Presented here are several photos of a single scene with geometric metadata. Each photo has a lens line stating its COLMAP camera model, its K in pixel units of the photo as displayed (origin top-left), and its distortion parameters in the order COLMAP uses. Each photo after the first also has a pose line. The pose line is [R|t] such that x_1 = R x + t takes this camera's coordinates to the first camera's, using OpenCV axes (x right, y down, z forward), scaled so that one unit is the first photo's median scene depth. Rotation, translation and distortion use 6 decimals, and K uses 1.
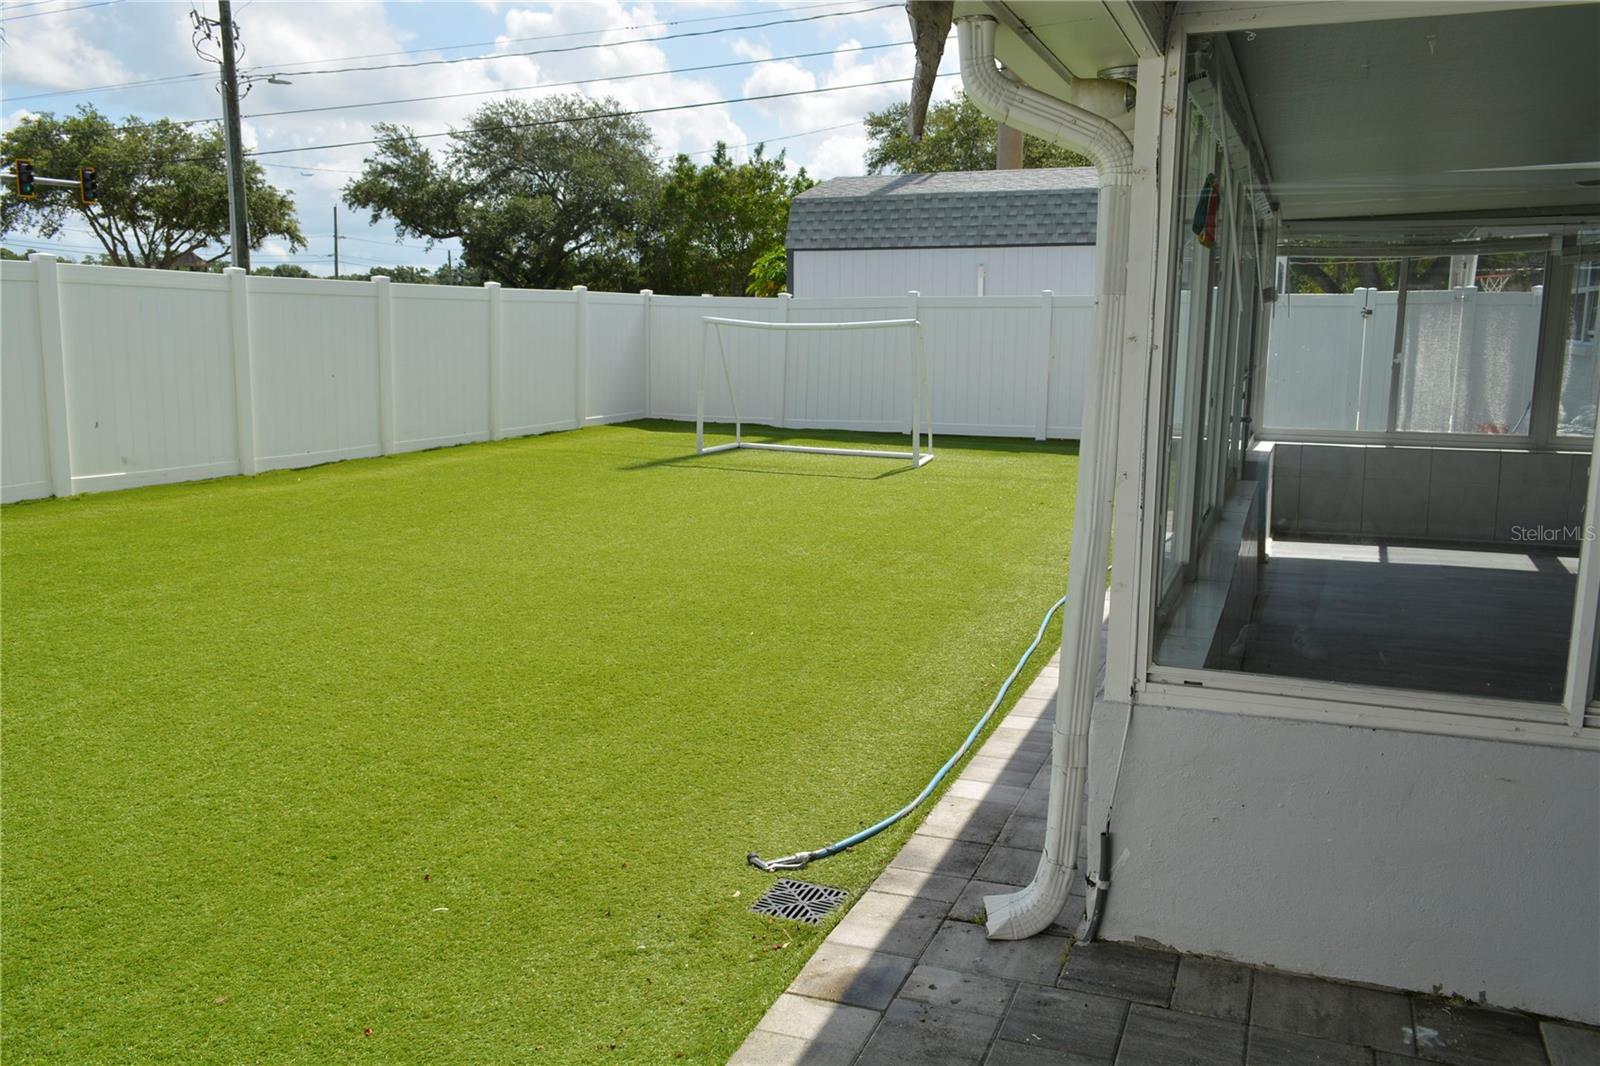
lens RADIAL K [[1233.1, 0, 804.0], [0, 1233.1, 532.1], [0, 0, 1]] dist [-0.020471, 0.004903]
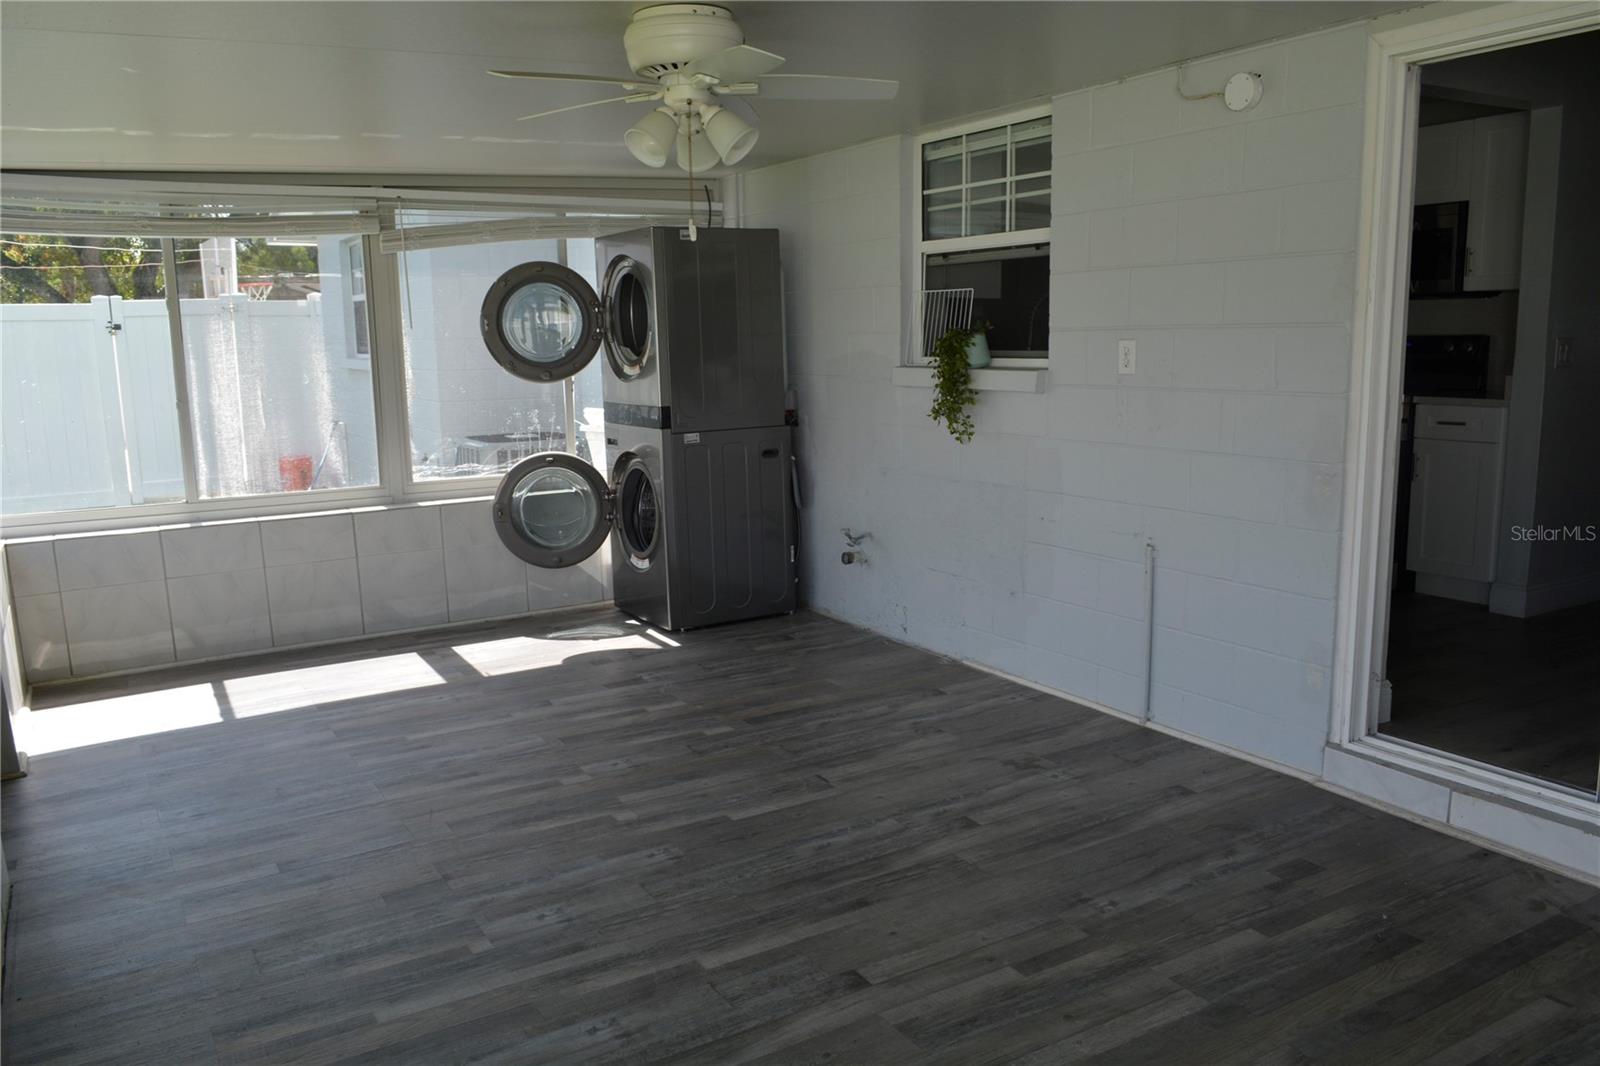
lens RADIAL K [[1233.1, 0, 803.3], [0, 1233.1, 531.1], [0, 0, 1]] dist [-0.020471, 0.004903]
pose [[0.592452, -0.145359, 0.792383, 0.151872], [0.156684, 0.985595, 0.063652, -0.059676], [-0.790222, 0.086443, 0.606694, 0.352836]]
